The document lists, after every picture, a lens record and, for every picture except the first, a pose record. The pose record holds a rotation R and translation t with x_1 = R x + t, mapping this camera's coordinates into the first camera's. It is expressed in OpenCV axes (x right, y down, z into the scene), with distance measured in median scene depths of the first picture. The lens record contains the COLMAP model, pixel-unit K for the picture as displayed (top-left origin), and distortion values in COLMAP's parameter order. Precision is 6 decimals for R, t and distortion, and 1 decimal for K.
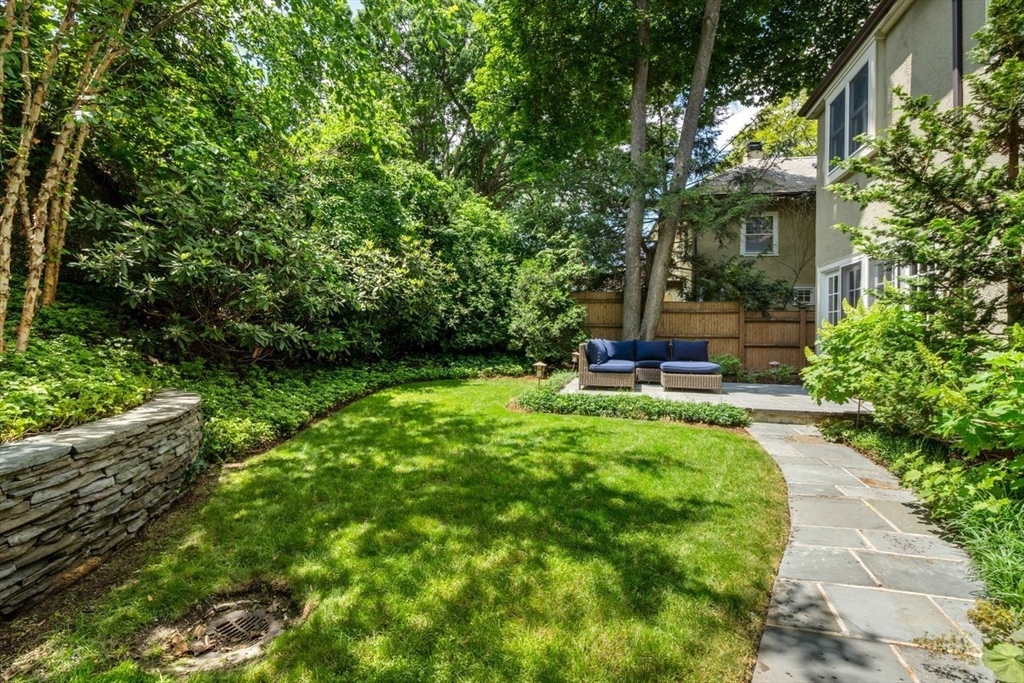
lens RADIAL K [[472.6, 0, 510.8], [0, 472.6, 339.5], [0, 0, 1]] dist [-0.002716, 0.000990]
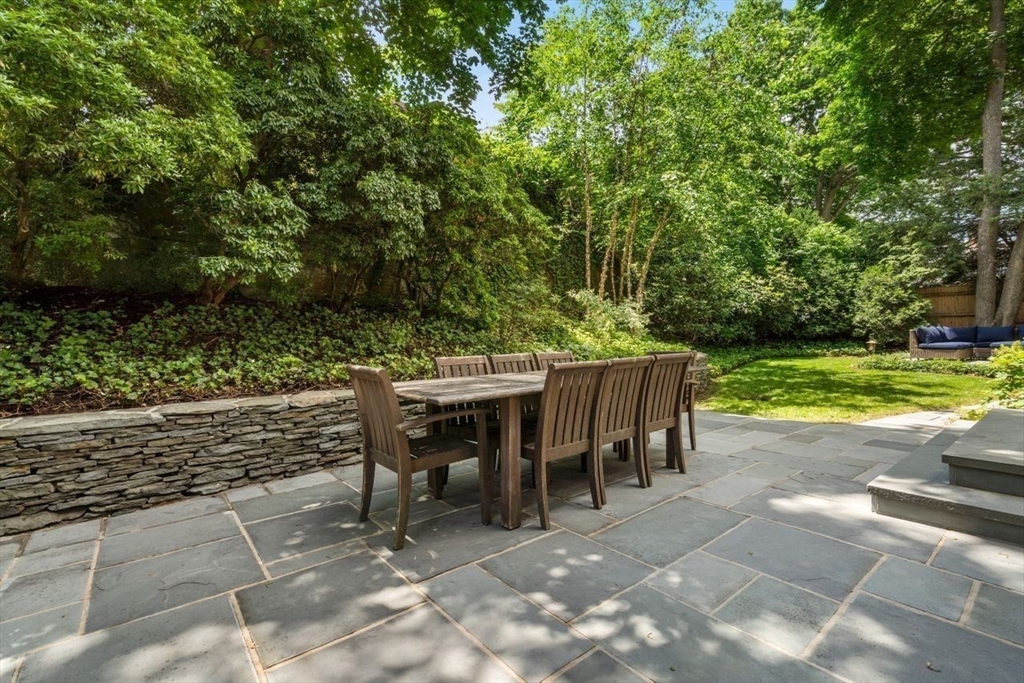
lens RADIAL K [[472.6, 0, 509.5], [0, 472.6, 336.6], [0, 0, 1]] dist [-0.002716, 0.000990]
pose [[0.791033, -0.017603, -0.611521, 0.042993], [0.017126, 0.999831, -0.006628, 0.014199], [0.611534, -0.005230, 0.791201, -0.656787]]
